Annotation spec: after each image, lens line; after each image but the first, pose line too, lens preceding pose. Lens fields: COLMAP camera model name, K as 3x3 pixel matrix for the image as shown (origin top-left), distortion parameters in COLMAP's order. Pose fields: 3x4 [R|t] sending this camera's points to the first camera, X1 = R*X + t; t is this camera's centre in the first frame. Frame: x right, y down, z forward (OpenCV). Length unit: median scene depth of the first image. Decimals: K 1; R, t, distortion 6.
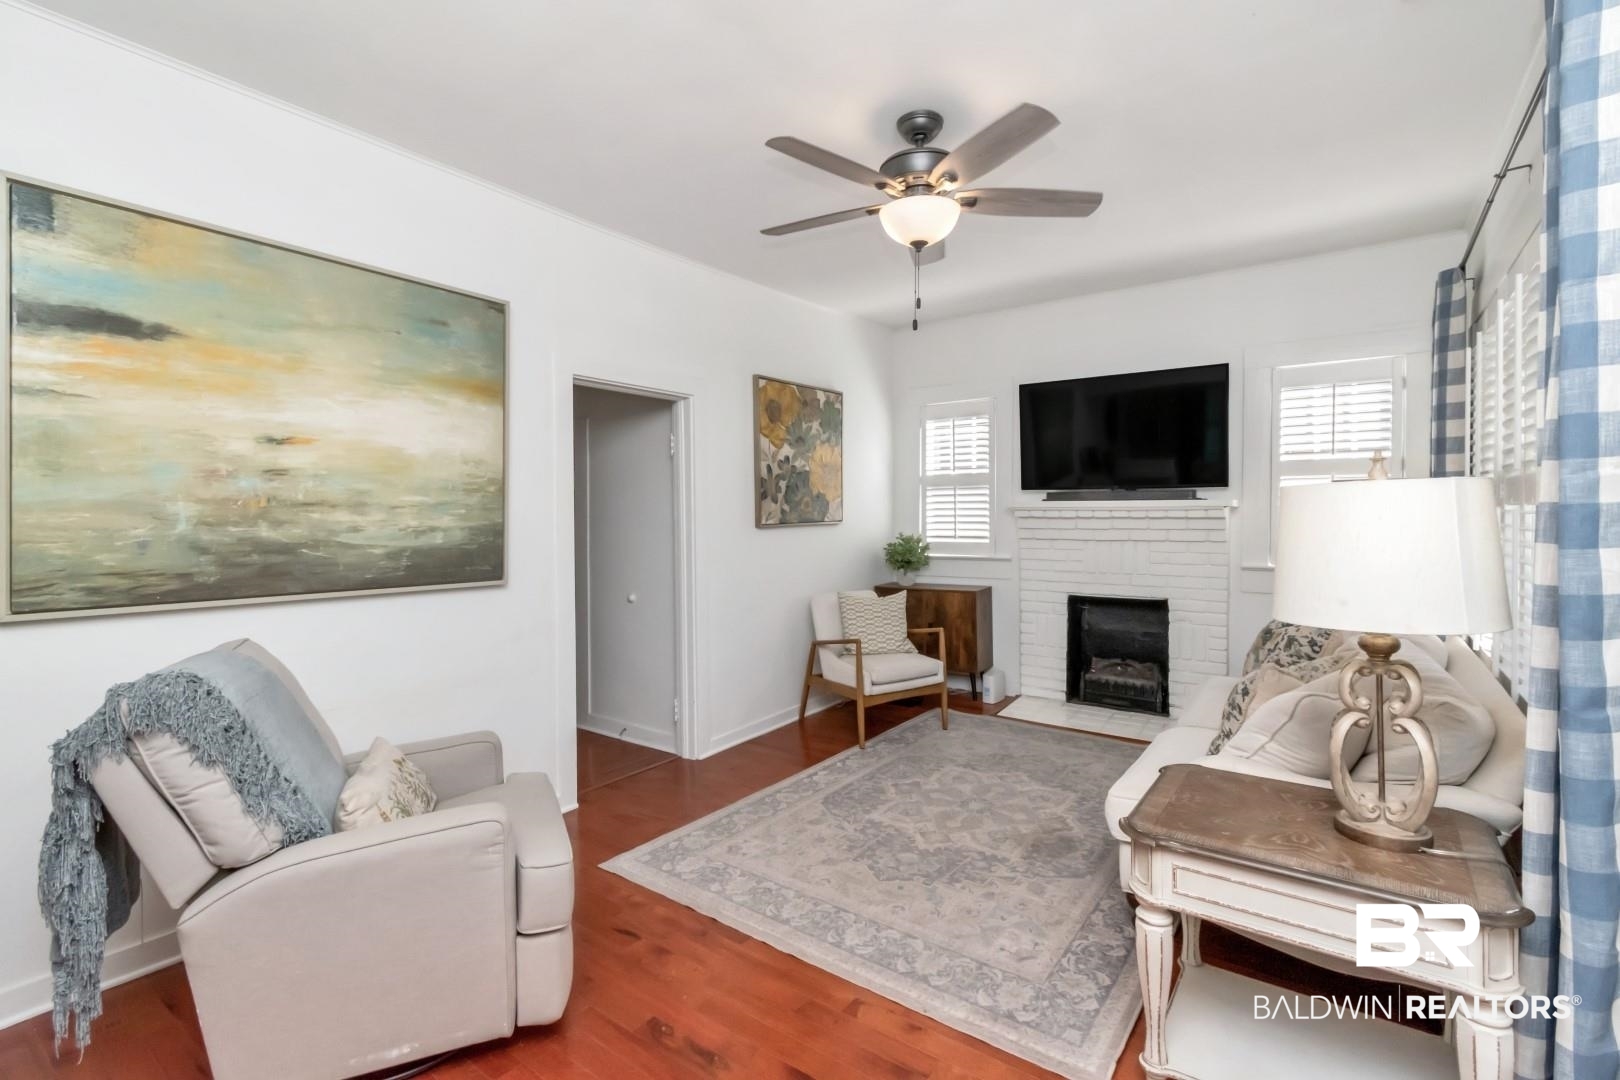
lens RADIAL K [[735.4, 0, 824.3], [0, 735.4, 530.8], [0, 0, 1]] dist [0.005911, -0.001237]
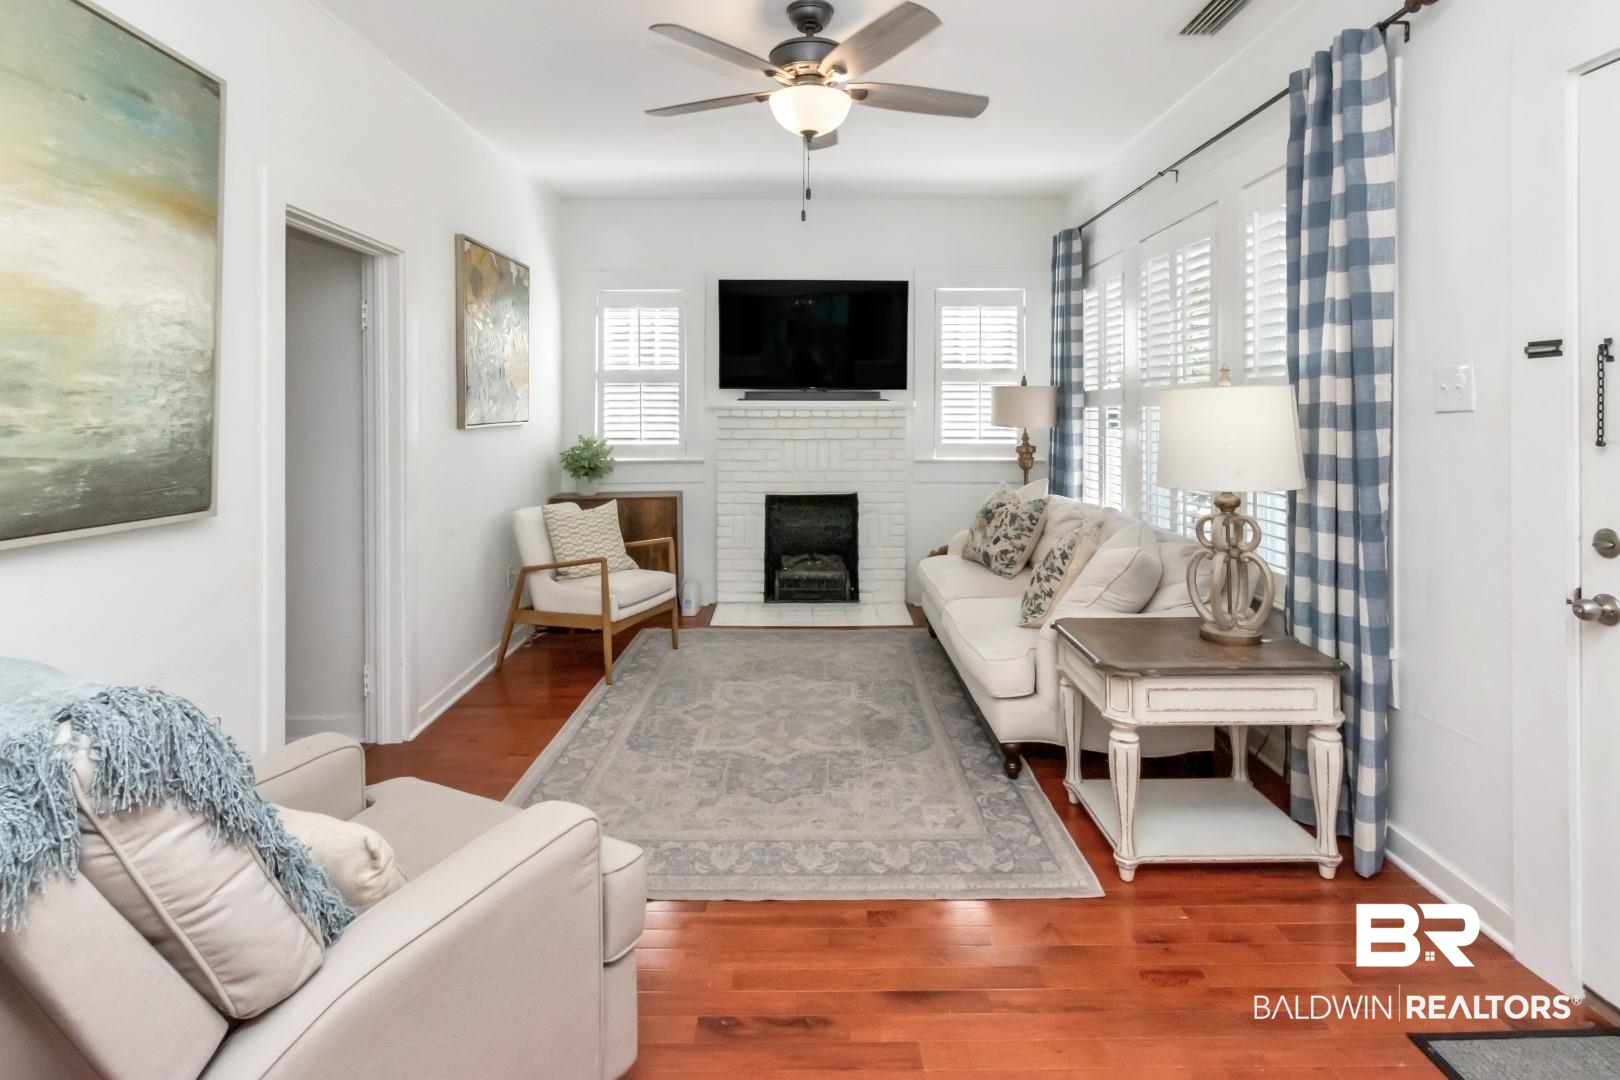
lens RADIAL K [[809.3, 0, 821.8], [0, 809.3, 418.4], [0, 0, 1]] dist [-0.003399, -0.000554]
pose [[0.803311, 0.000299, 0.595560, -0.380623], [0.012463, 0.999772, -0.017312, 0.005243], [-0.595429, 0.021330, 0.803125, 0.104863]]
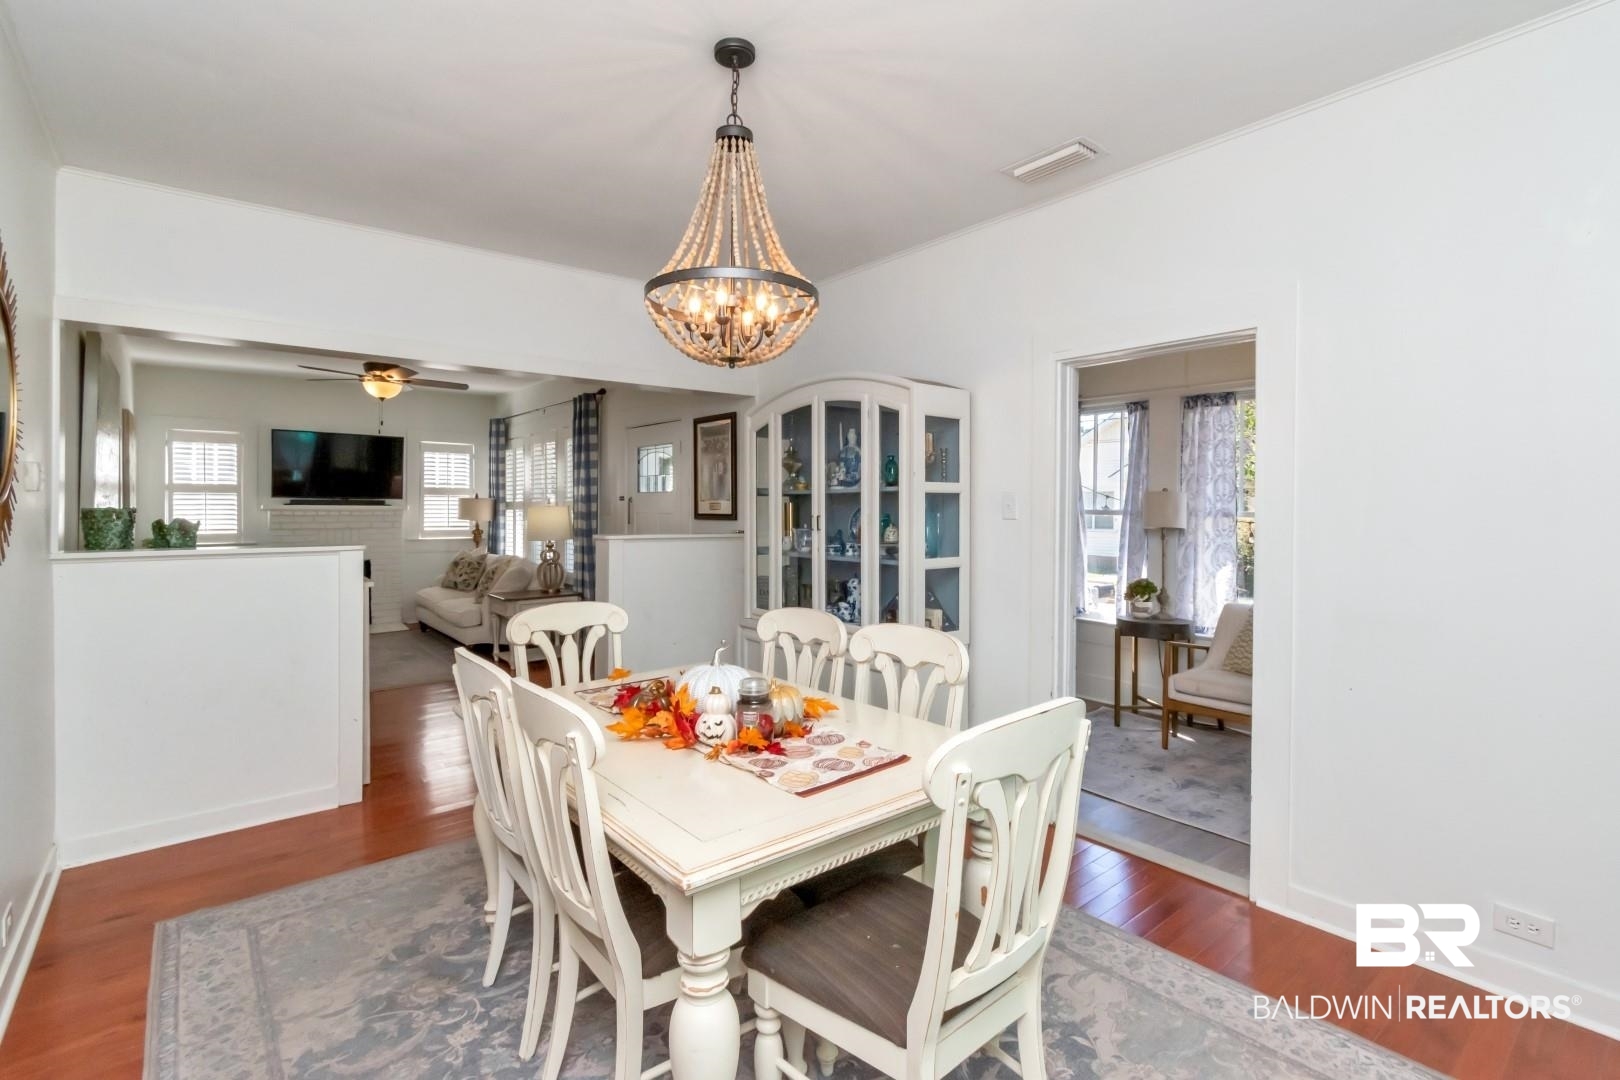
lens RADIAL K [[735.4, 0, 788.8], [0, 735.4, 520.6], [0, 0, 1]] dist [0.005911, -0.001237]
pose [[0.271692, -0.008318, 0.962348, -1.368310], [0.020218, 0.999791, 0.002934, 0.015507], [-0.962172, 0.018660, 0.271803, -0.675335]]
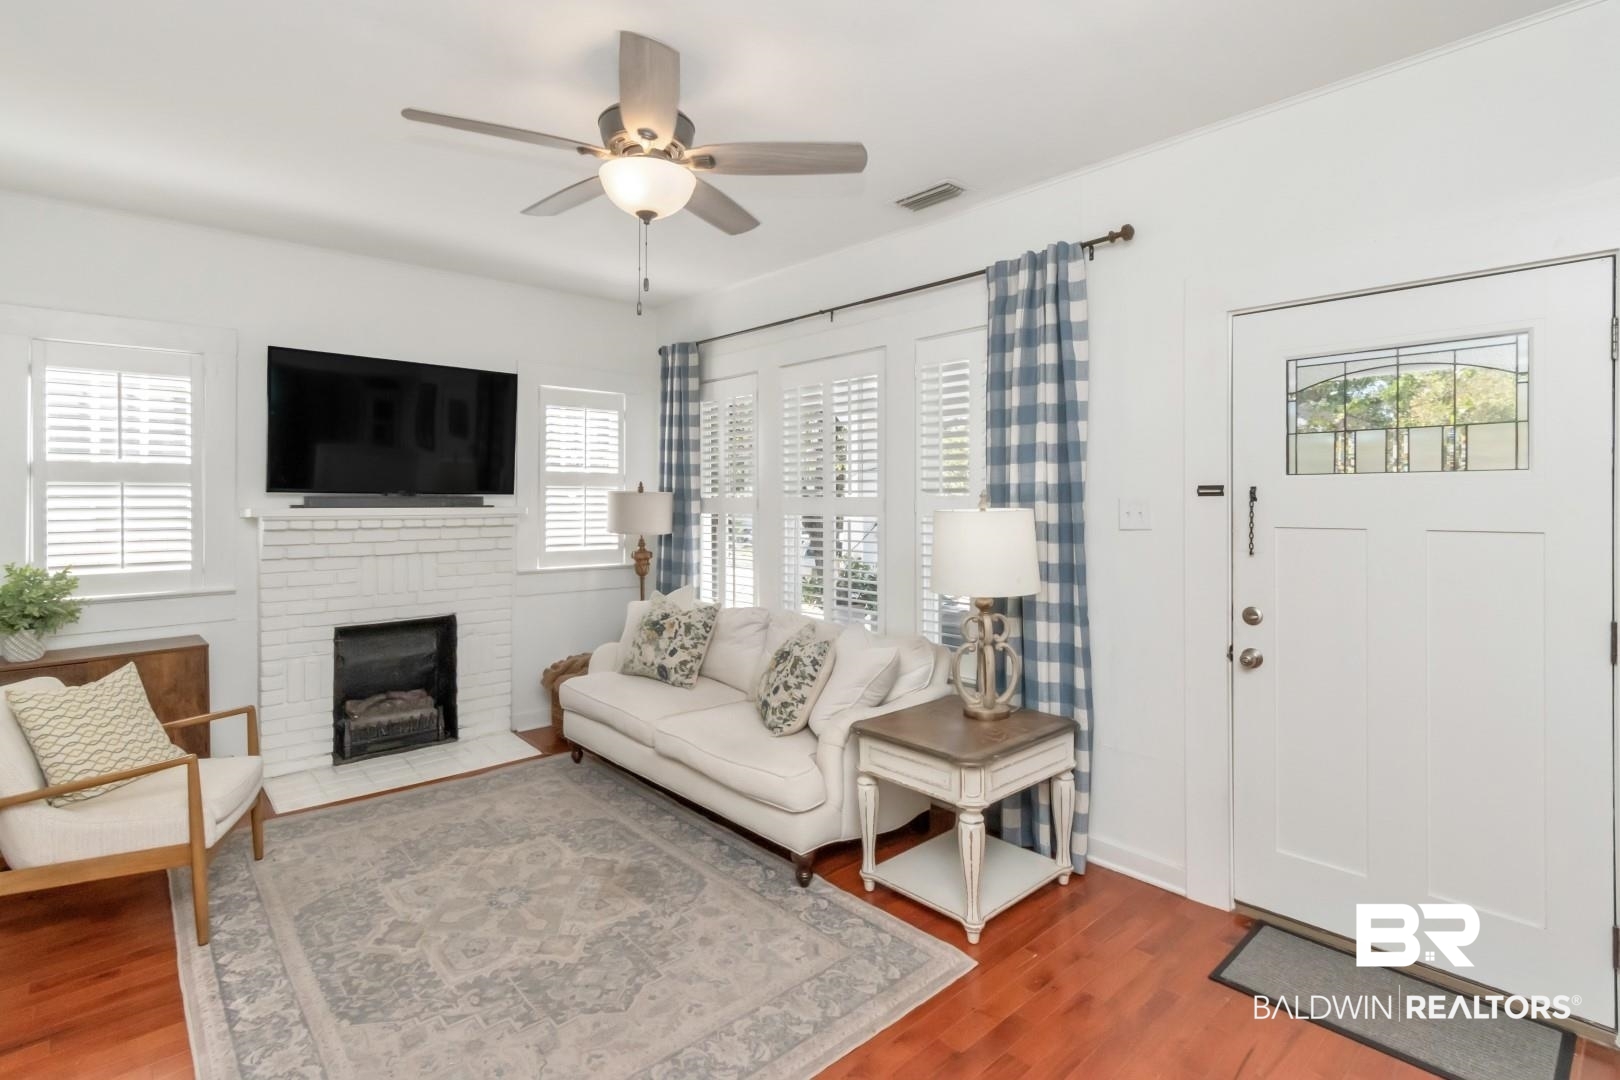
lens RADIAL K [[774.9, 0, 794.1], [0, 774.9, 507.4], [0, 0, 1]] dist [-0.003130, 0.000691]
pose [[0.216224, -0.003803, 0.976336, -0.534060], [0.026316, 0.999652, -0.001934, -0.038007], [-0.975989, 0.026111, 0.216249, 0.500457]]
